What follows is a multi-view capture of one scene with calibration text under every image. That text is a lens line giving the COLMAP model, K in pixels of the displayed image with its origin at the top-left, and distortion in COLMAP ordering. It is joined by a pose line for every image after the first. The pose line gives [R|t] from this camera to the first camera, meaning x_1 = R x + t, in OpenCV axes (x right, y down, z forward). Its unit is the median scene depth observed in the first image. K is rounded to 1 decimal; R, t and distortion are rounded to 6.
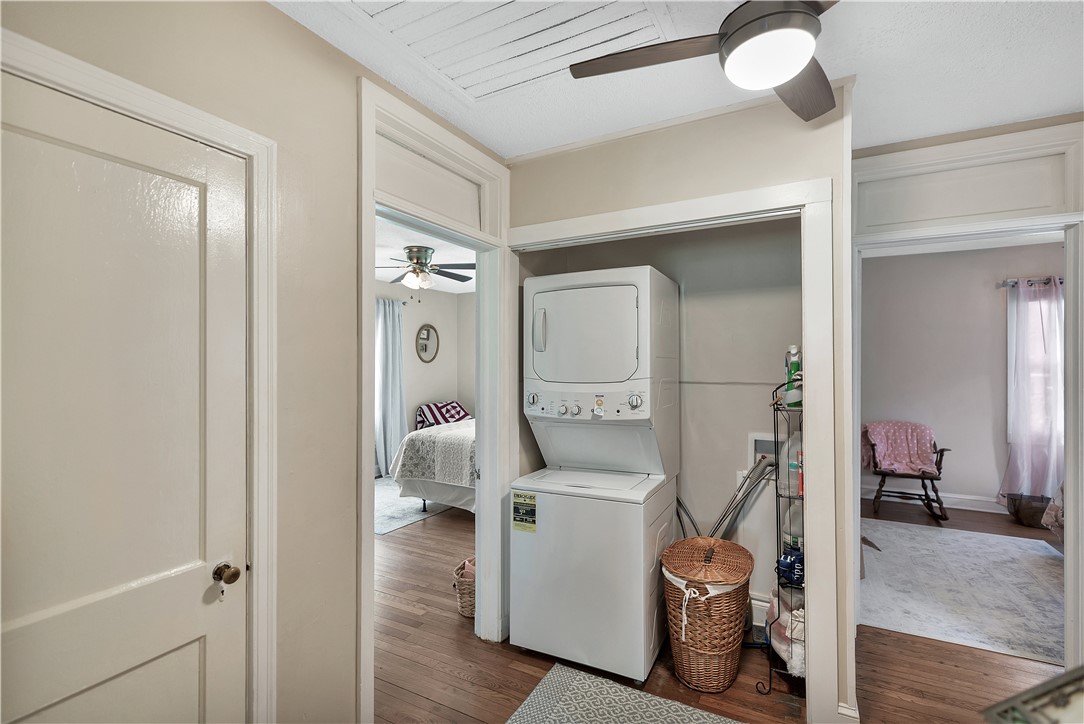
lens RADIAL K [[495.2, 0, 543.3], [0, 495.2, 362.3], [0, 0, 1]] dist [0.002686, 0.000071]
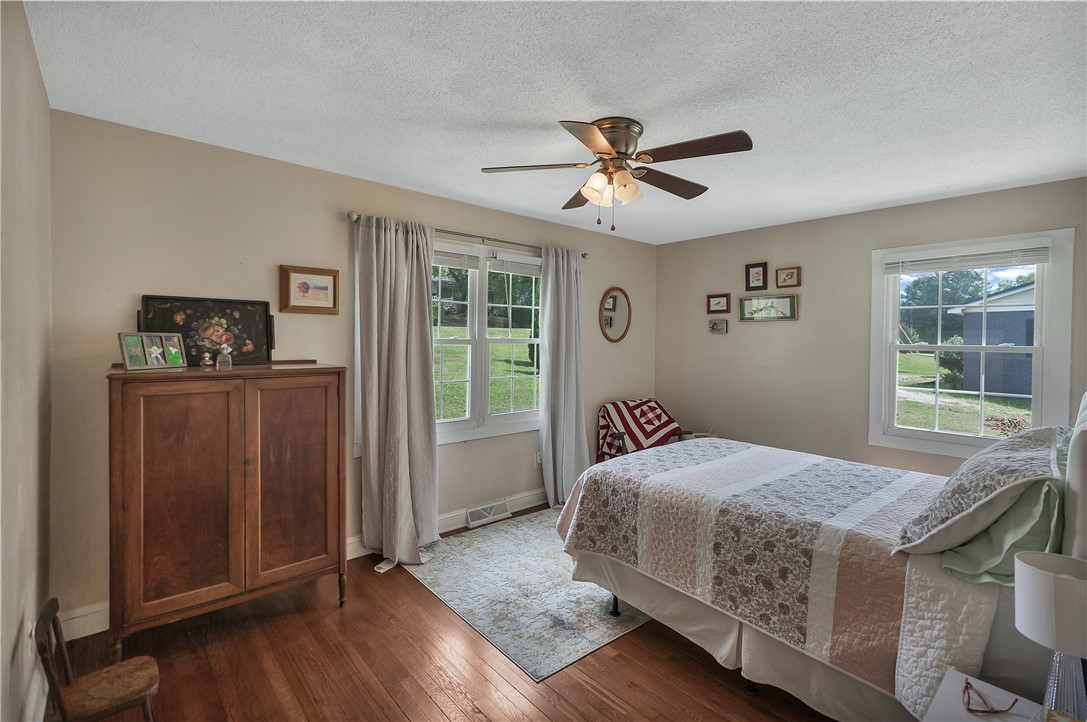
lens RADIAL K [[496.5, 0, 543.6], [0, 496.5, 351.0], [0, 0, 1]] dist [0.002686, 0.000071]
pose [[0.939251, 0.020743, -0.342603, -0.130706], [-0.013560, 0.999635, 0.023350, -0.003132], [0.342963, -0.017286, 0.939190, 0.456498]]
